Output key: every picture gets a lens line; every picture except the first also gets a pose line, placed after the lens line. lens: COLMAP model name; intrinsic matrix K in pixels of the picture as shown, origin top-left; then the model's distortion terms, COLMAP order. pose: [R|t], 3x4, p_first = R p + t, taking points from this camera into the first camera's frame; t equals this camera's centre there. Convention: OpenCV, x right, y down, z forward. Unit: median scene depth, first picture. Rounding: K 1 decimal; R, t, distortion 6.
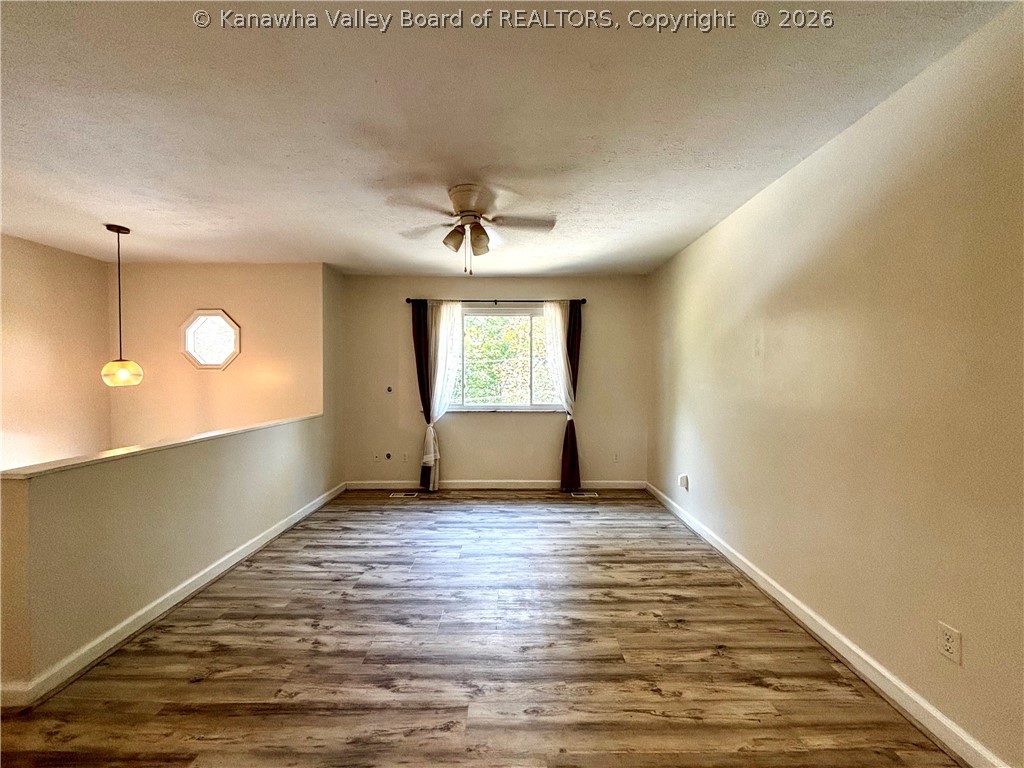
lens RADIAL K [[412.3, 0, 515.2], [0, 412.3, 382.3], [0, 0, 1]] dist [0.000286, 0.000604]
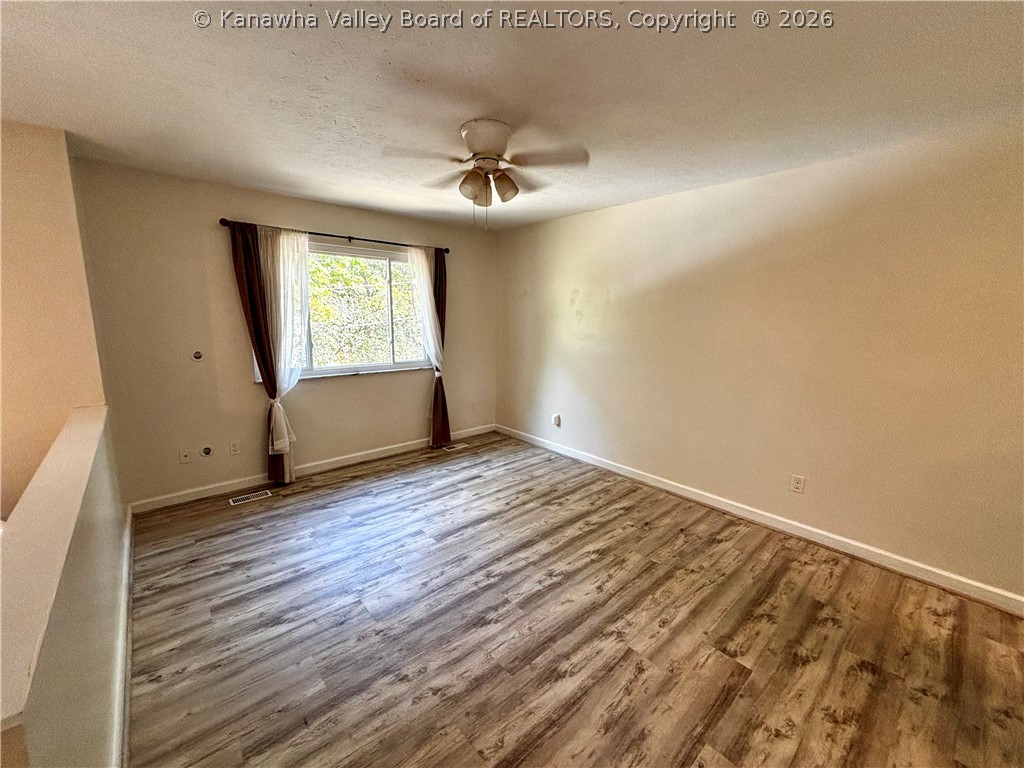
lens RADIAL K [[412.3, 0, 514.2], [0, 412.3, 384.0], [0, 0, 1]] dist [0.000286, 0.000604]
pose [[0.748647, -0.105827, 0.654468, -0.491354], [-0.001816, 0.986847, 0.161649, -0.062799], [-0.662966, -0.122207, 0.738608, 0.212367]]
